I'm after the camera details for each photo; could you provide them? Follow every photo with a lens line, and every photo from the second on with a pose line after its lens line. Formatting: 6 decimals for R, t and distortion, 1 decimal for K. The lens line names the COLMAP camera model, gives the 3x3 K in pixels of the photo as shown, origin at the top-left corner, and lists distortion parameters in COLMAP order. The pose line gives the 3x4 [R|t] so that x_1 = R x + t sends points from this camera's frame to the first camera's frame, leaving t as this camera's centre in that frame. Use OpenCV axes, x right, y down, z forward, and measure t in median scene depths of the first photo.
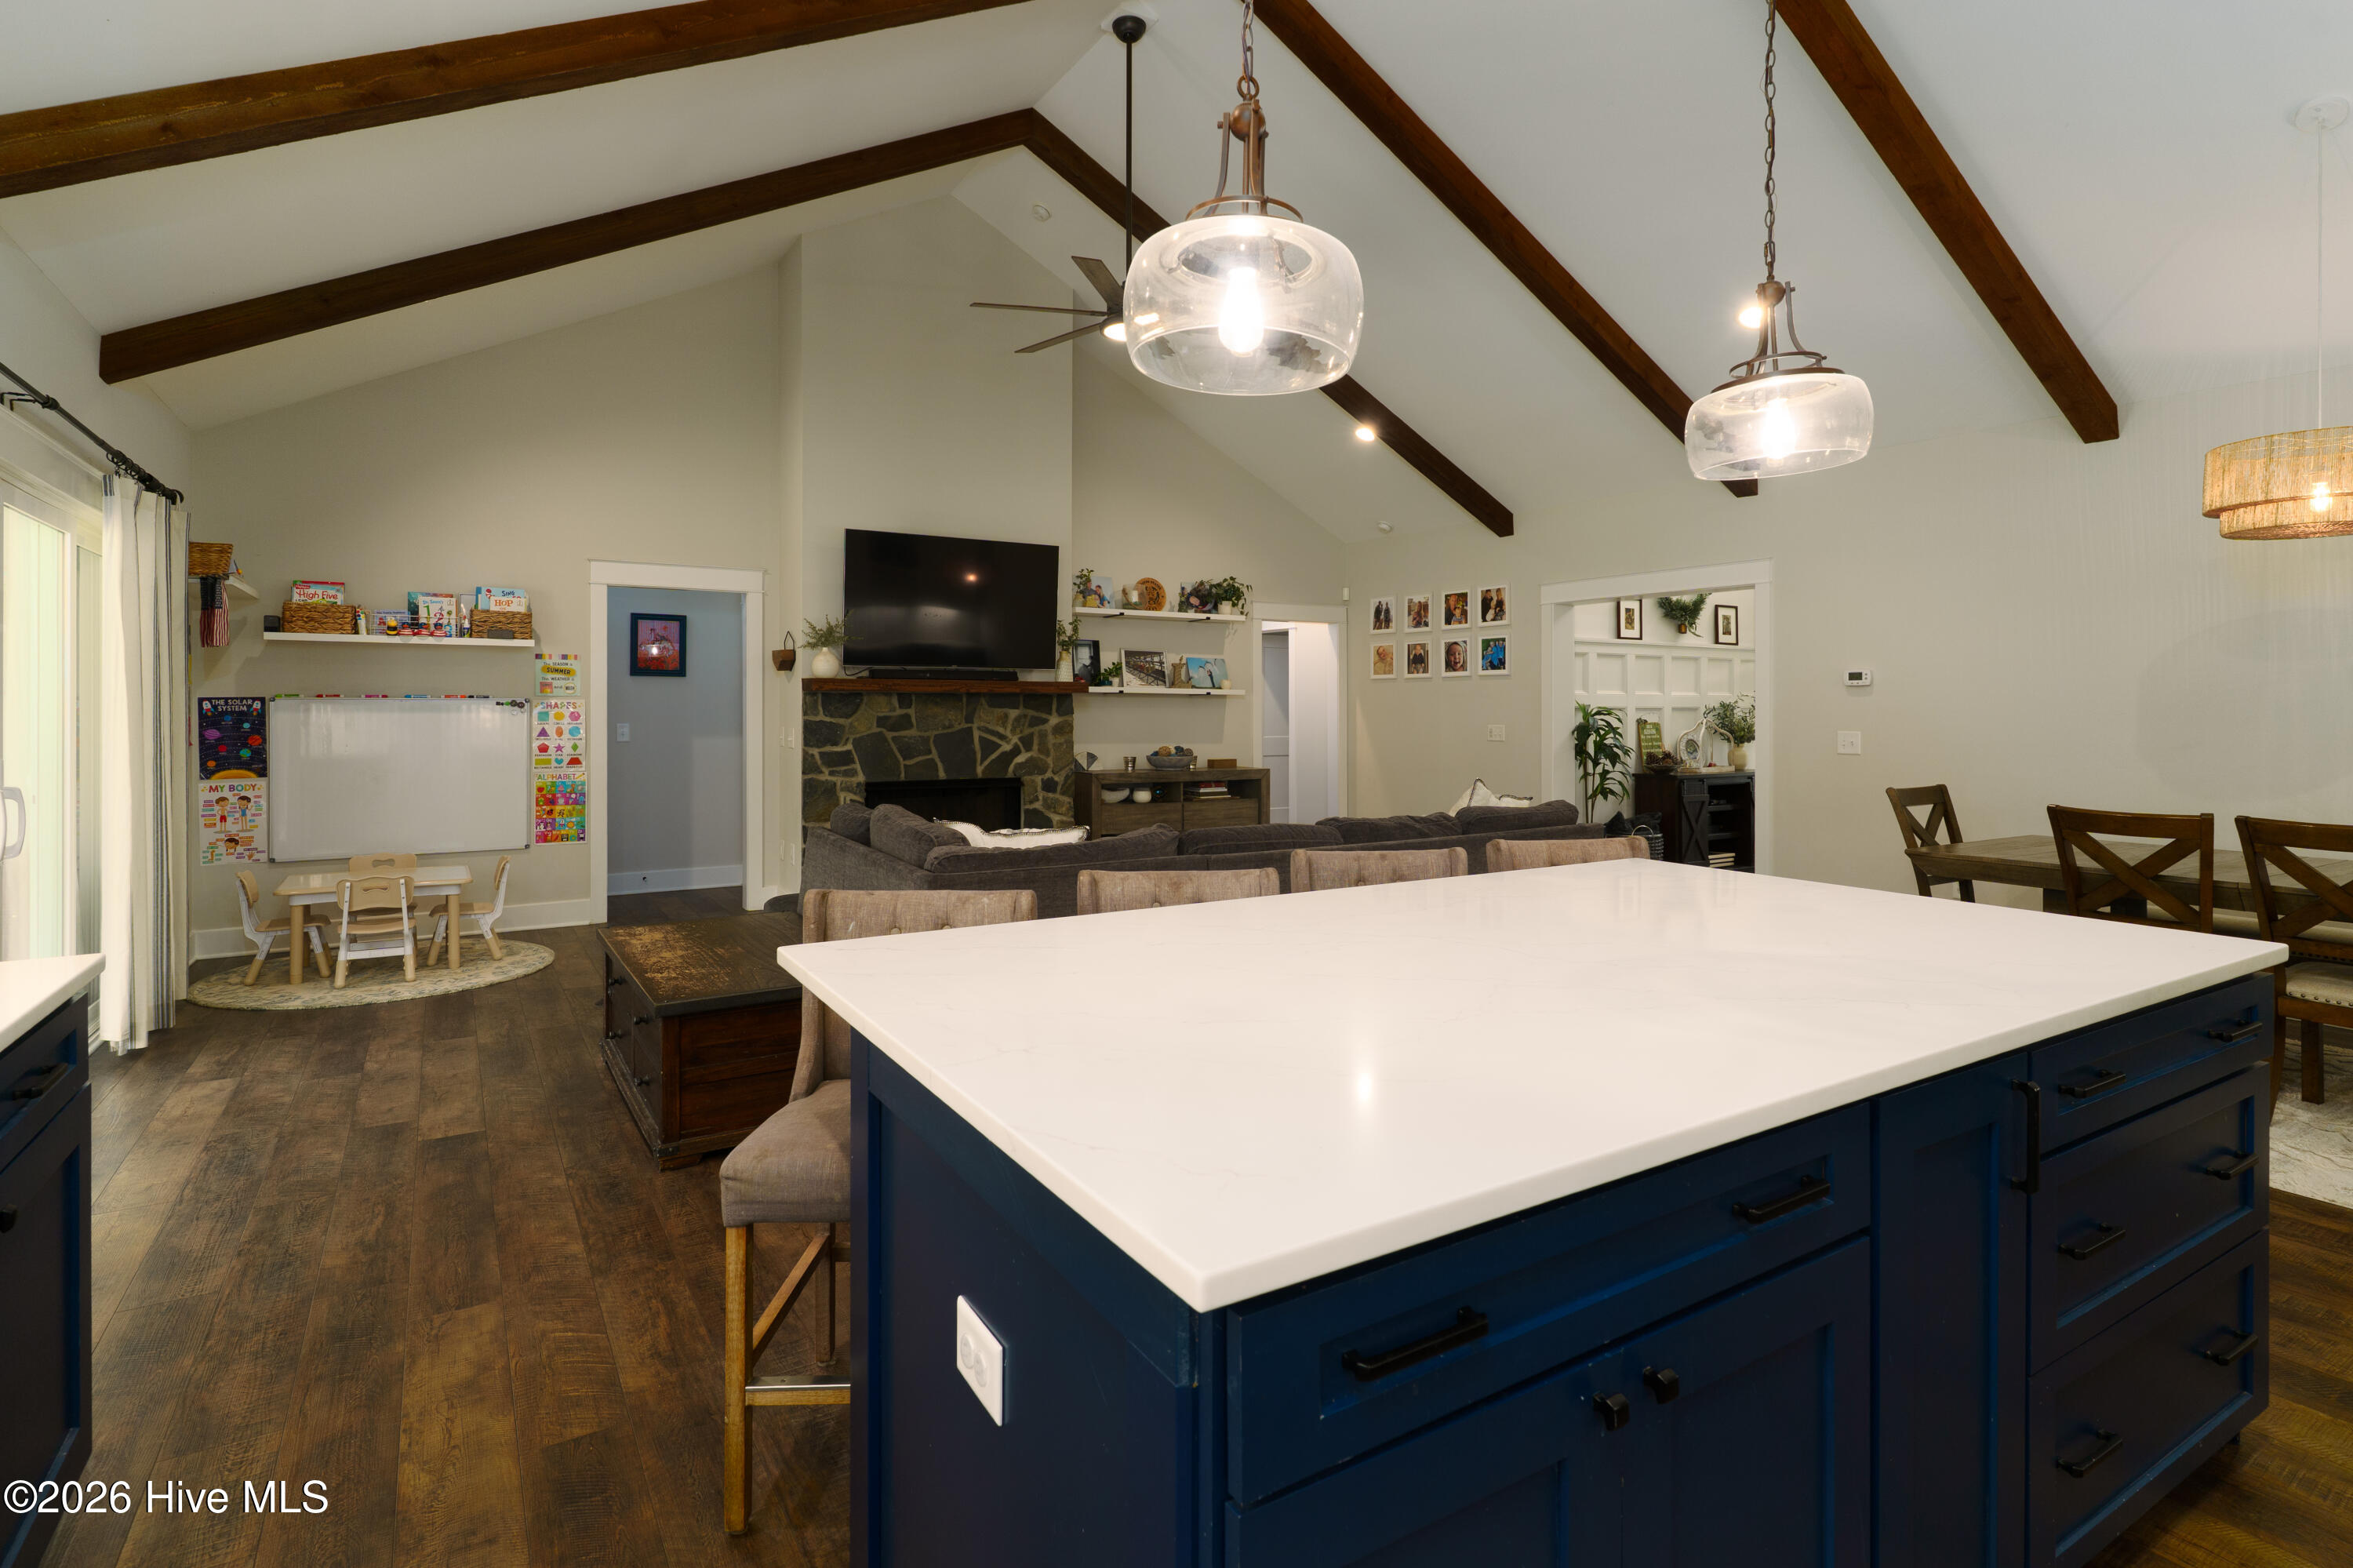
lens RADIAL K [[1142.5, 0, 1123.9], [0, 1142.5, 709.1], [0, 0, 1]] dist [0.002790, 0.000549]
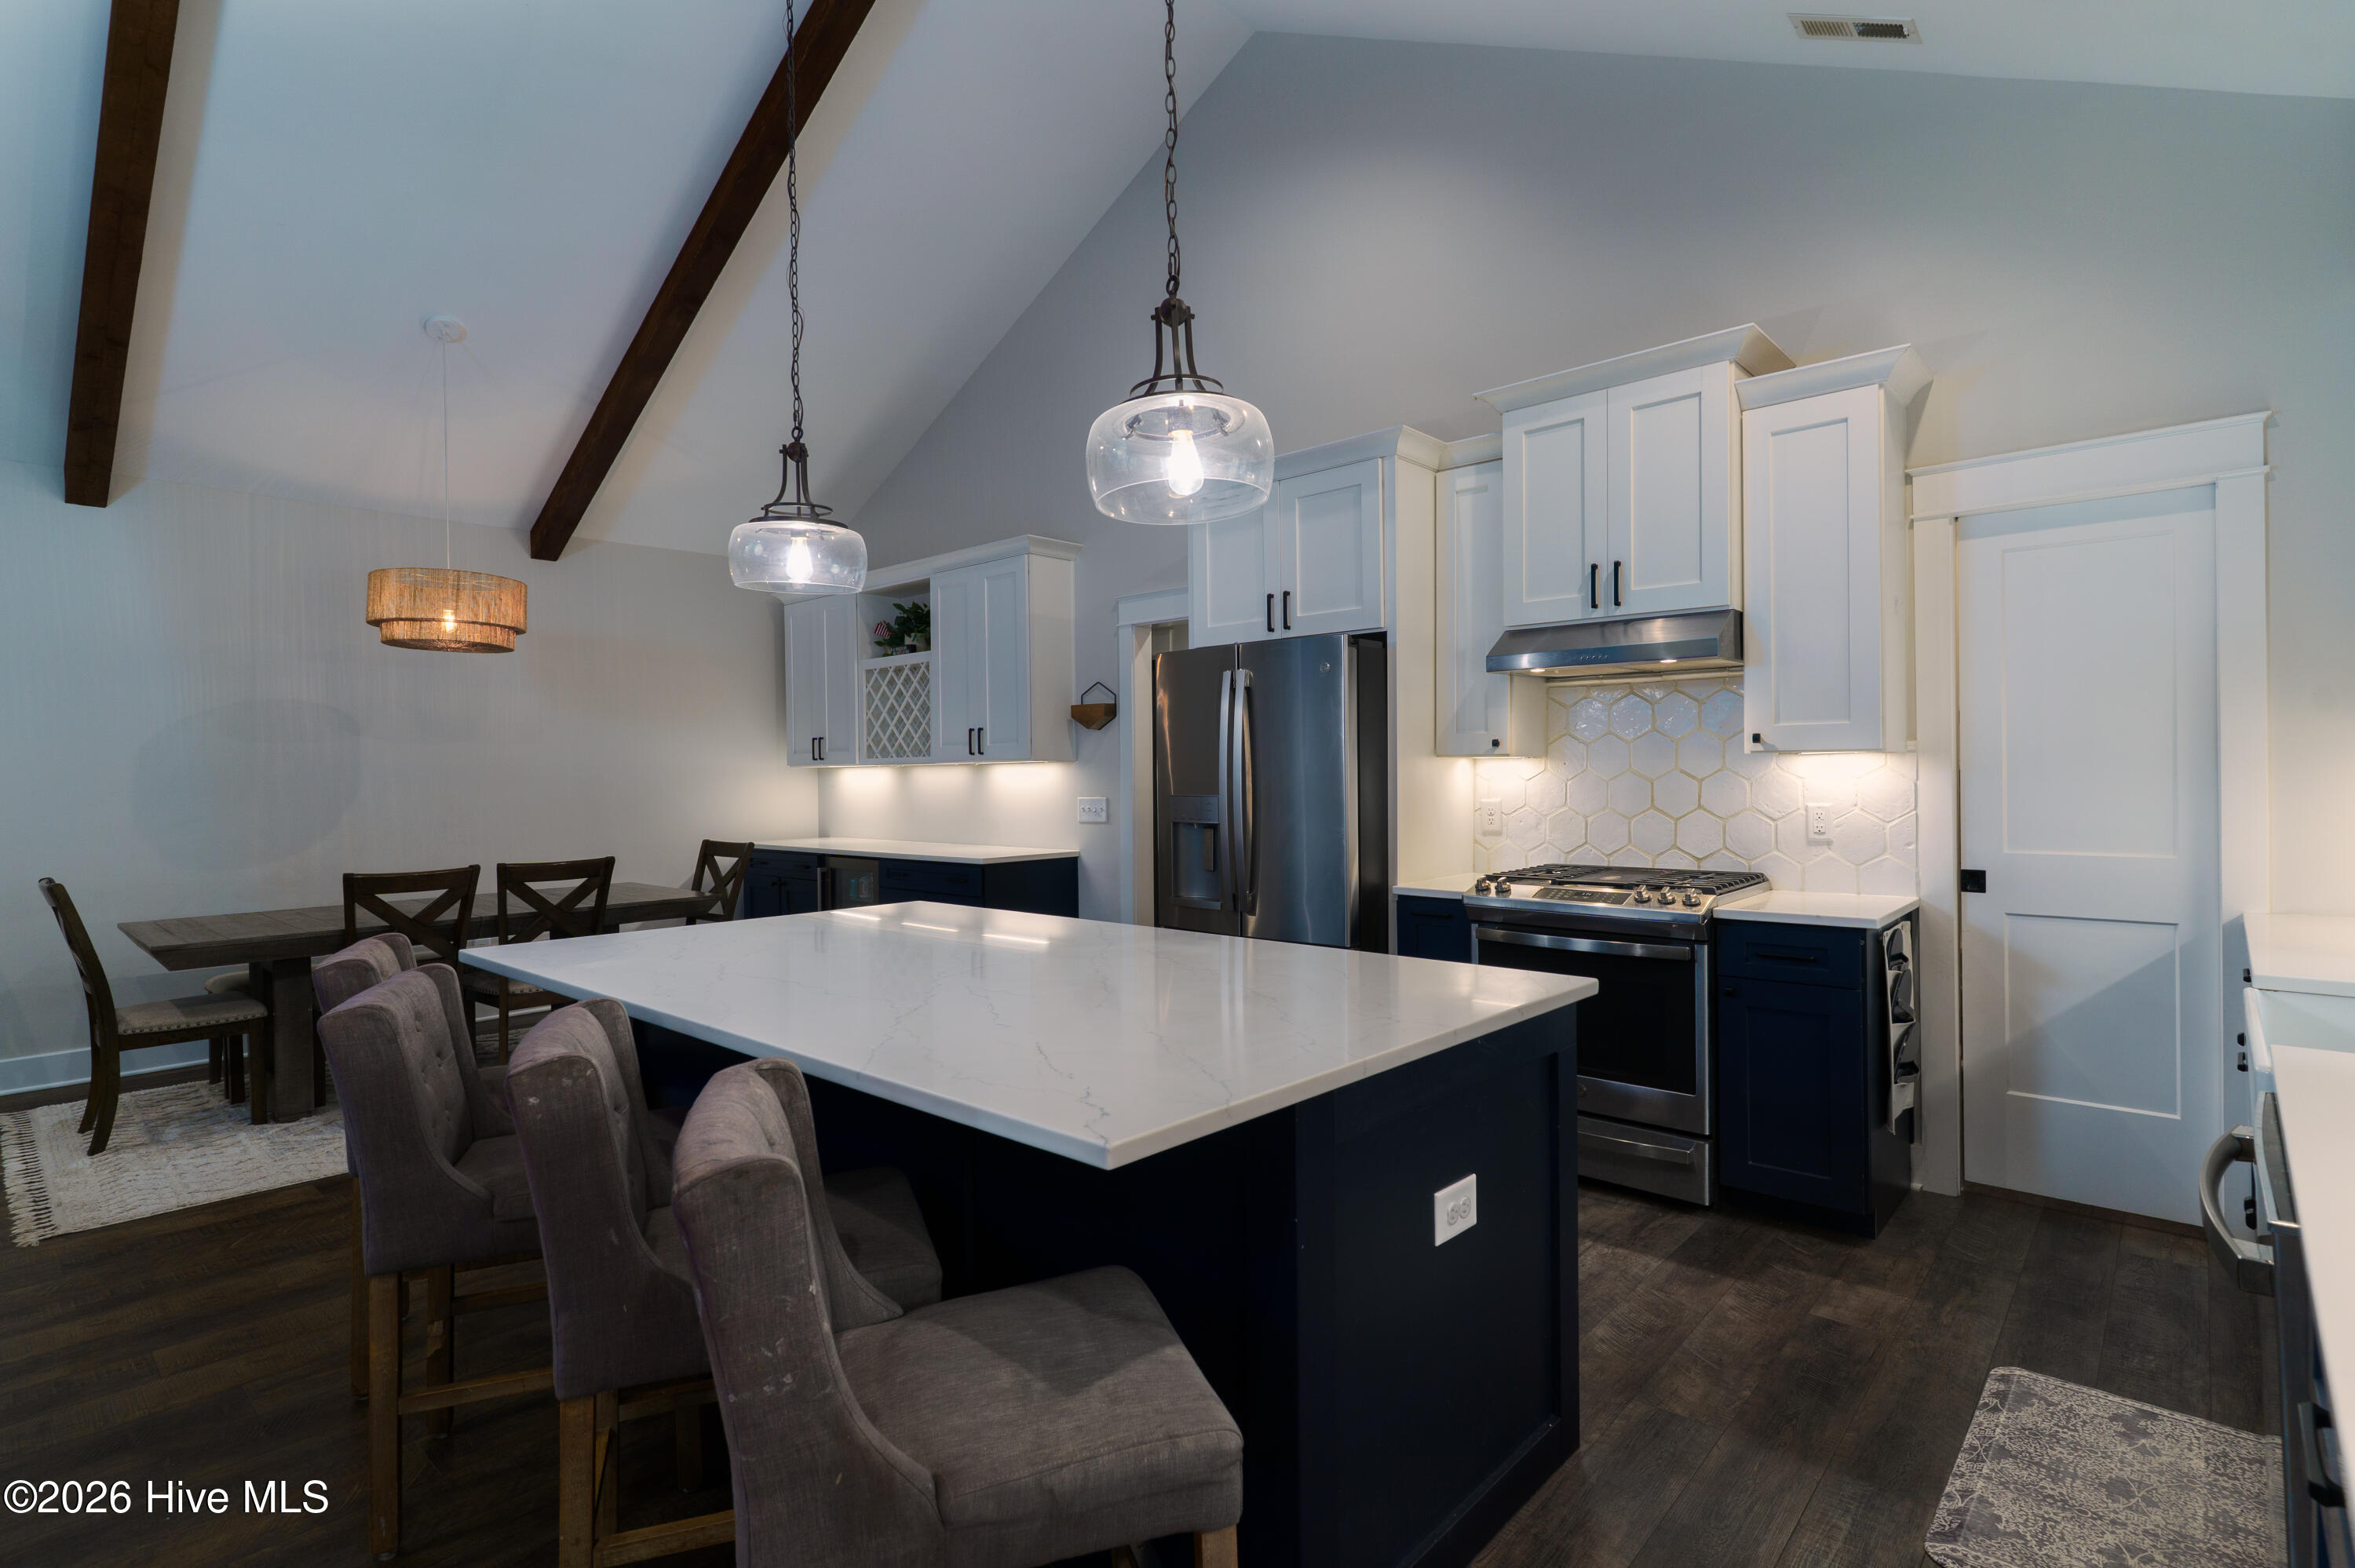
lens RADIAL K [[1133.3, 0, 1186.6], [0, 1133.3, 780.2], [0, 0, 1]] dist [0.002684, 0.000350]
pose [[-0.304978, -0.006215, 0.952339, -0.460324], [0.012959, 0.999859, 0.010675, -0.005817], [-0.952271, 0.015597, -0.304854, 0.588035]]
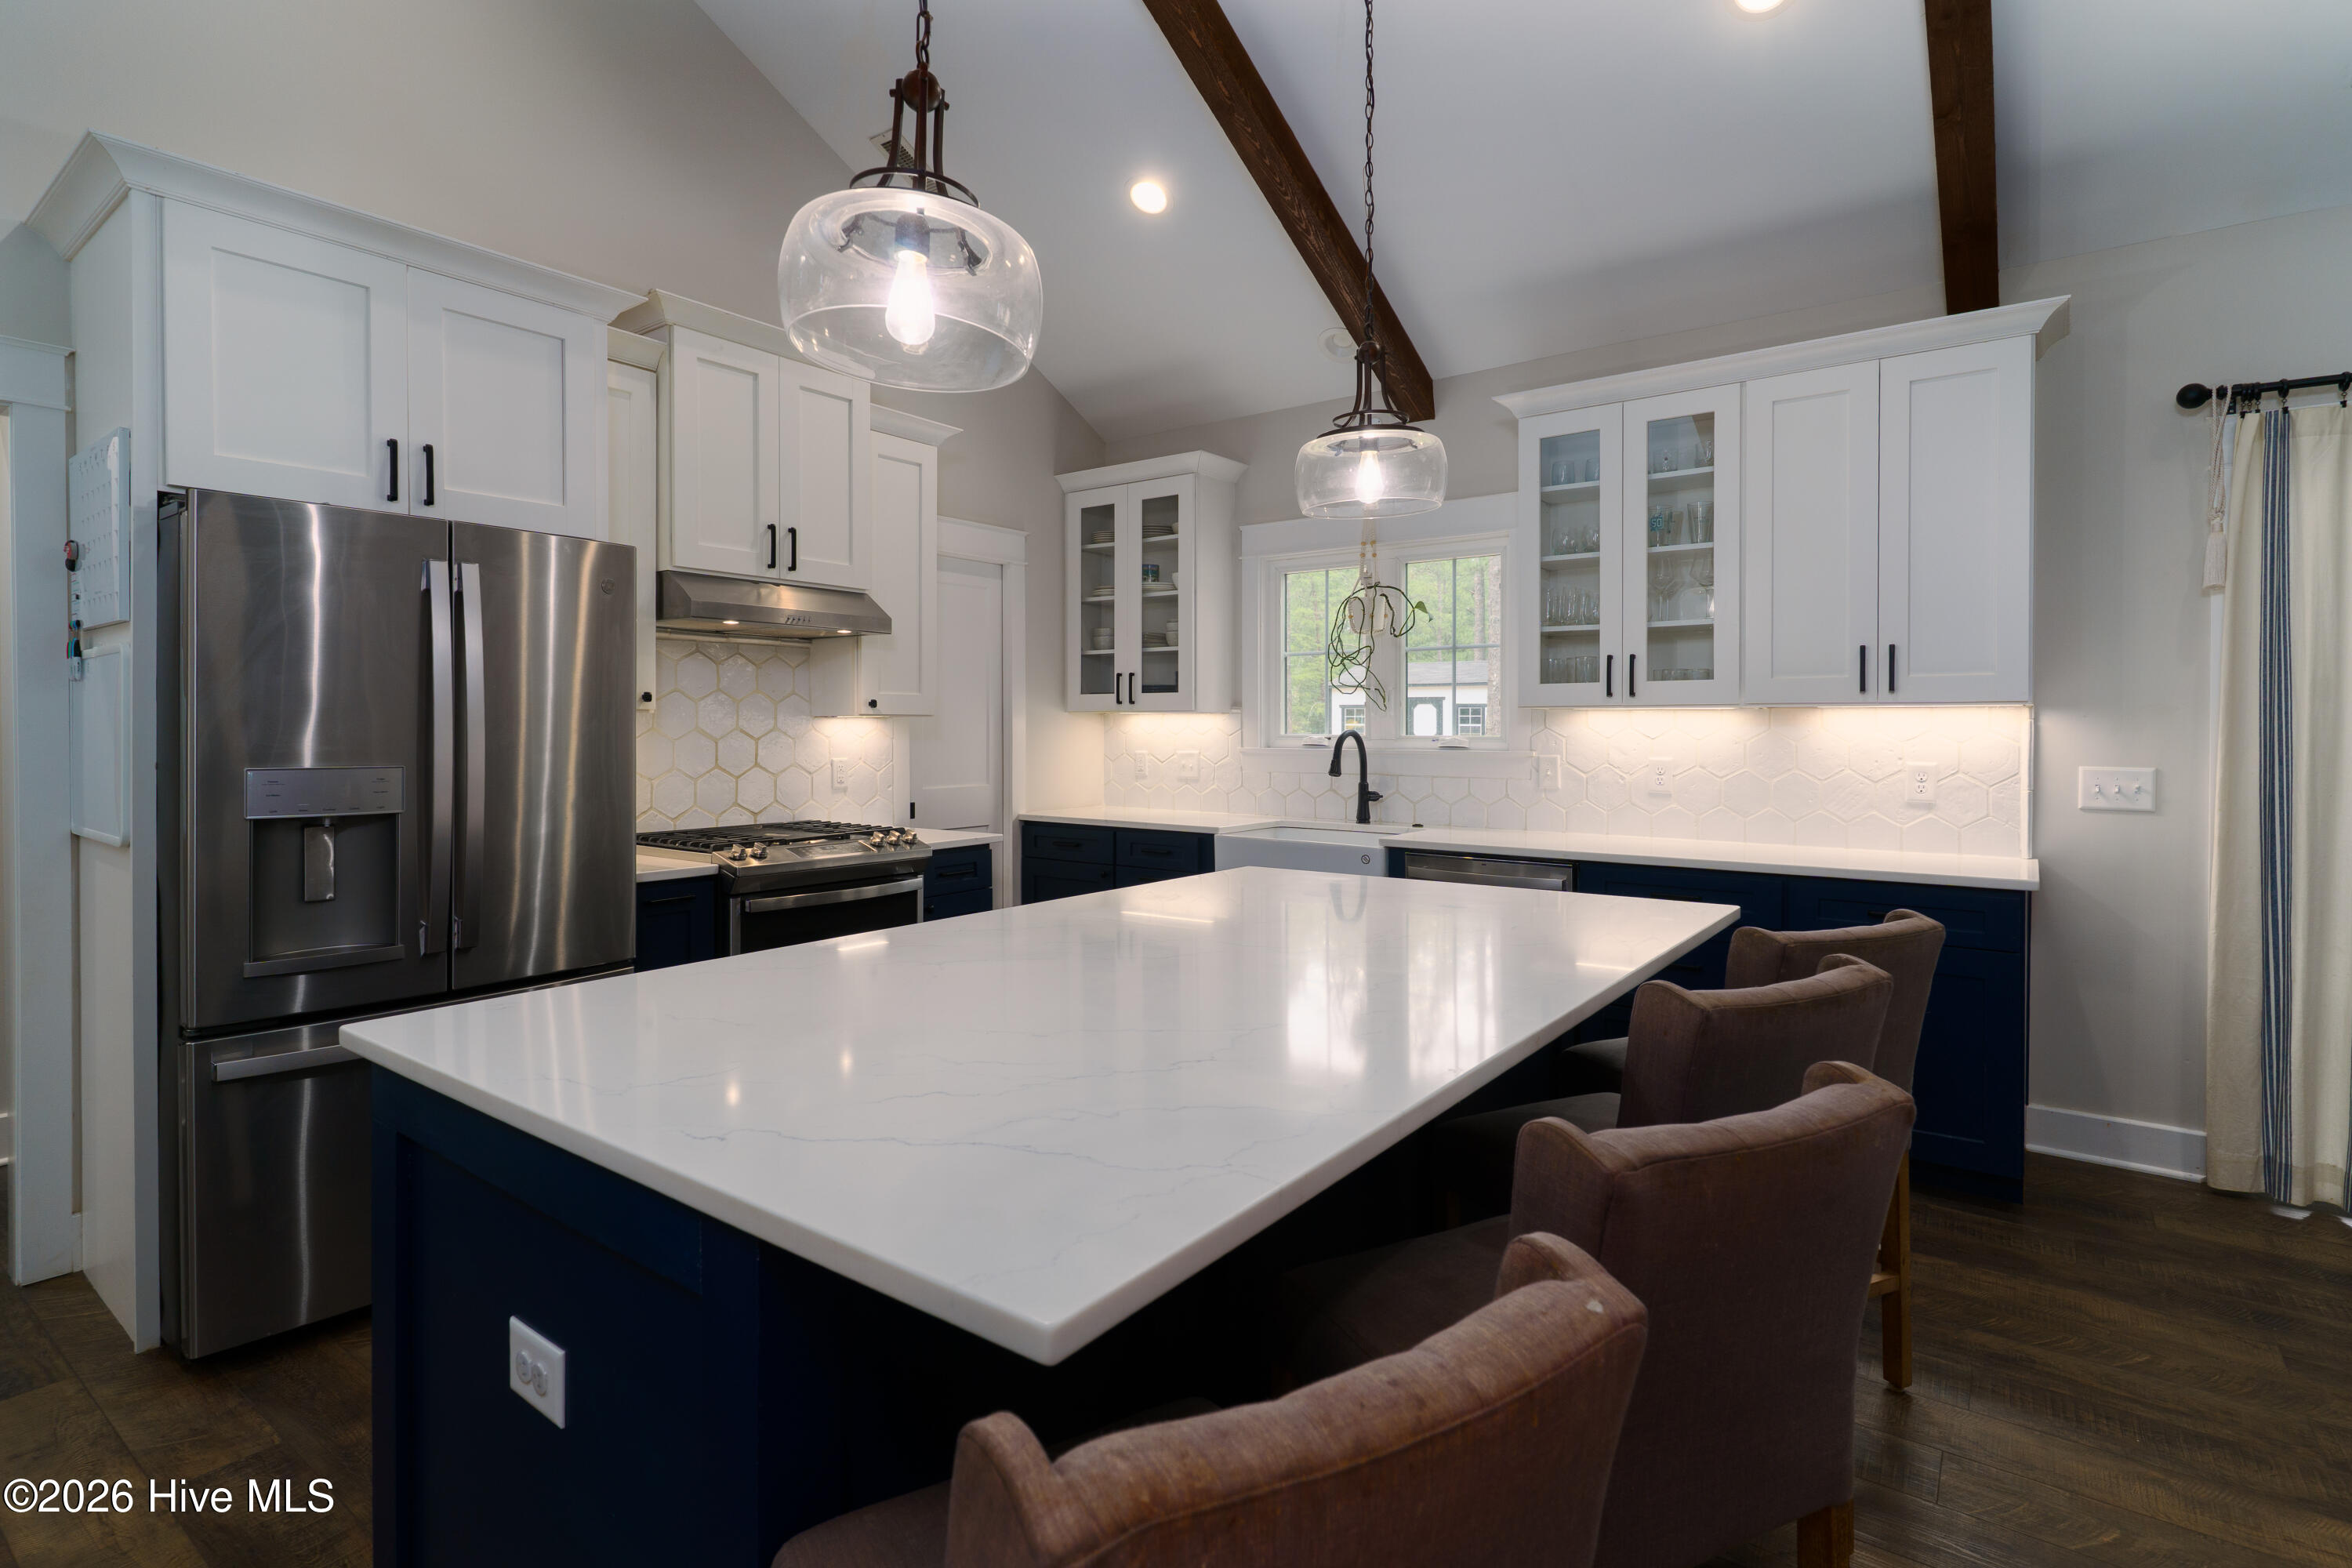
lens RADIAL K [[1151.6, 0, 1167.8], [0, 1151.6, 735.7], [0, 0, 1]] dist [0.000296, -0.000005]
pose [[-0.925257, -0.001256, -0.379339, 0.395351], [-0.004127, 0.999969, 0.006755, -0.001553], [0.379318, 0.007816, -0.925233, 0.995829]]
